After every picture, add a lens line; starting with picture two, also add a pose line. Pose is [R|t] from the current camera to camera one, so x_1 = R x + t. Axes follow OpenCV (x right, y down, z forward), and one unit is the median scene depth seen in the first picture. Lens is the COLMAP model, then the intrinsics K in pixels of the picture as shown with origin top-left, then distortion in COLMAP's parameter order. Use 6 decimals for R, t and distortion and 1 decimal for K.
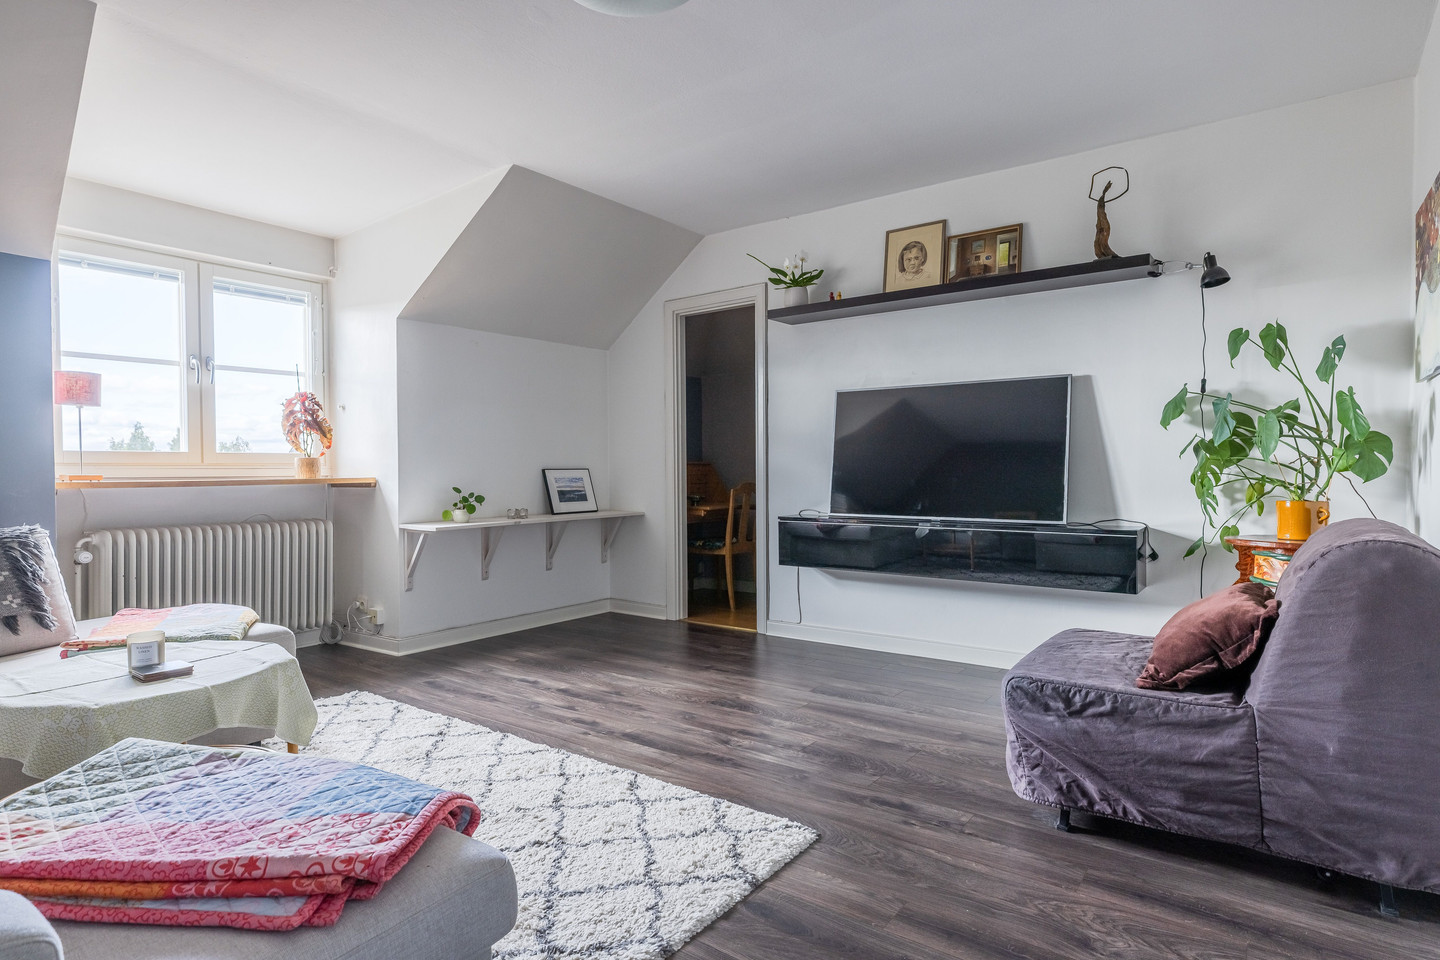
lens RADIAL K [[789.4, 0, 717.8], [0, 789.4, 482.9], [0, 0, 1]] dist [0.006097, 0.001652]
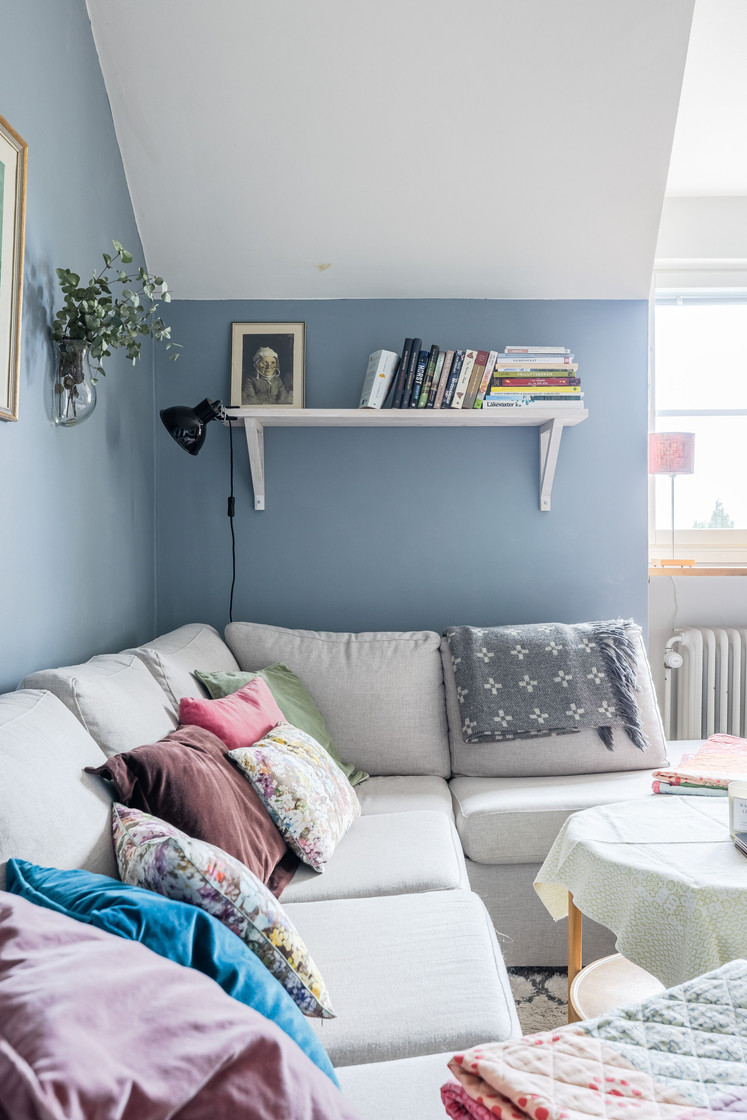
lens RADIAL K [[1078.5, 0, 362.9], [0, 1078.5, 570.0], [0, 0, 1]] dist [-0.013423, 0.000000]
pose [[0.582395, 0.014365, -0.812779, -0.088472], [-0.015897, 0.999854, 0.006280, -0.000687], [0.812751, 0.009264, 0.582538, 0.096274]]
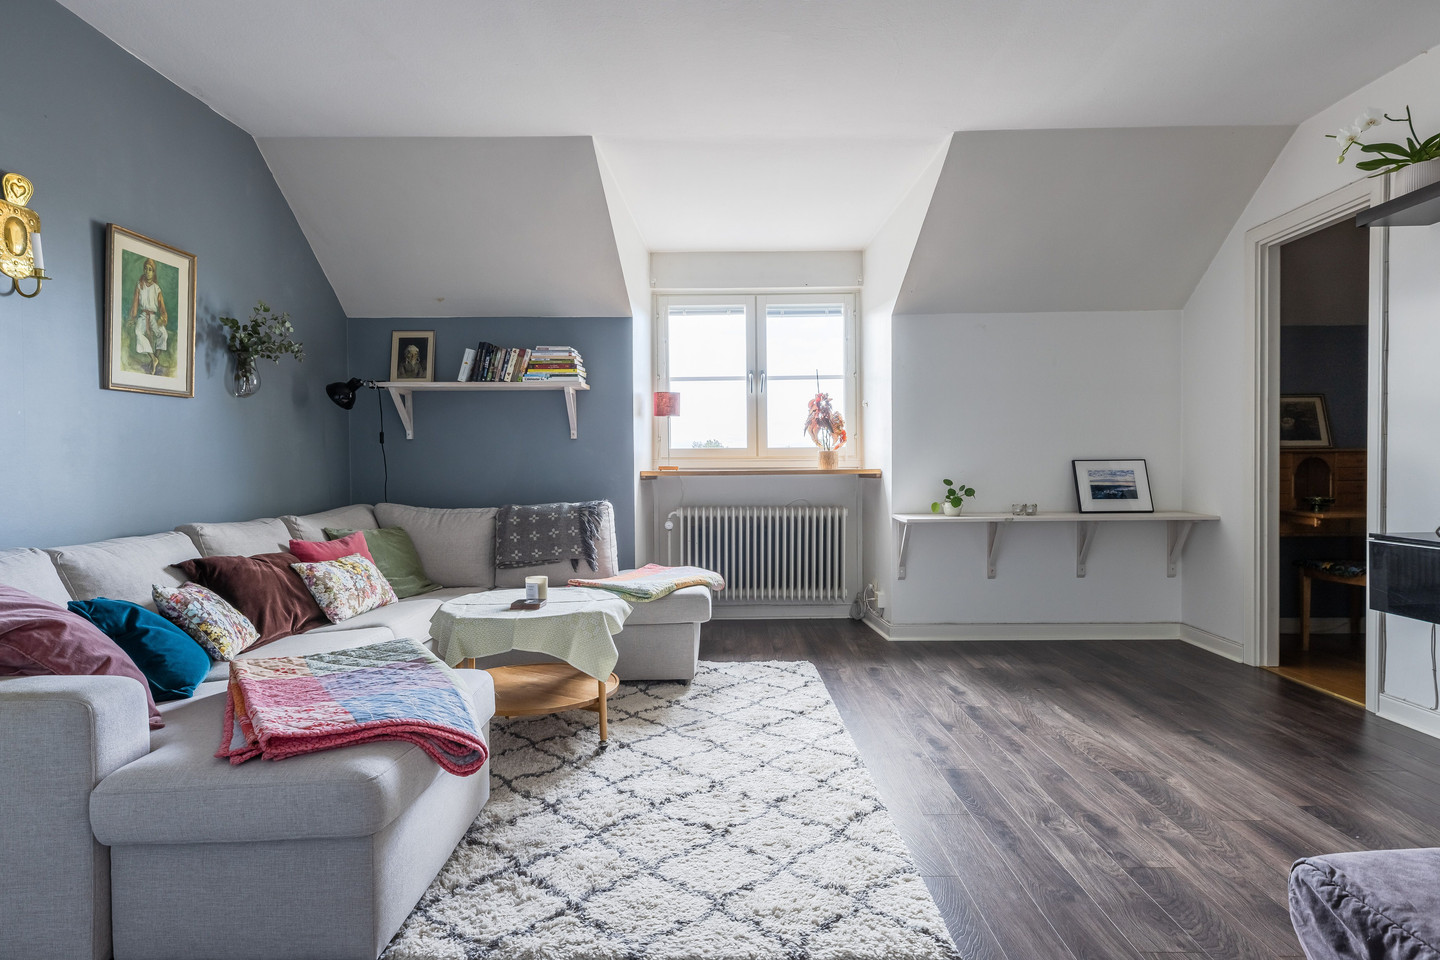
lens RADIAL K [[789.4, 0, 708.4], [0, 789.4, 482.3], [0, 0, 1]] dist [0.006097, 0.001652]
pose [[0.587862, 0.019453, -0.808727, 0.363771], [-0.010120, 0.999809, 0.016693, -0.005176], [0.808898, -0.001629, 0.587947, 0.243453]]
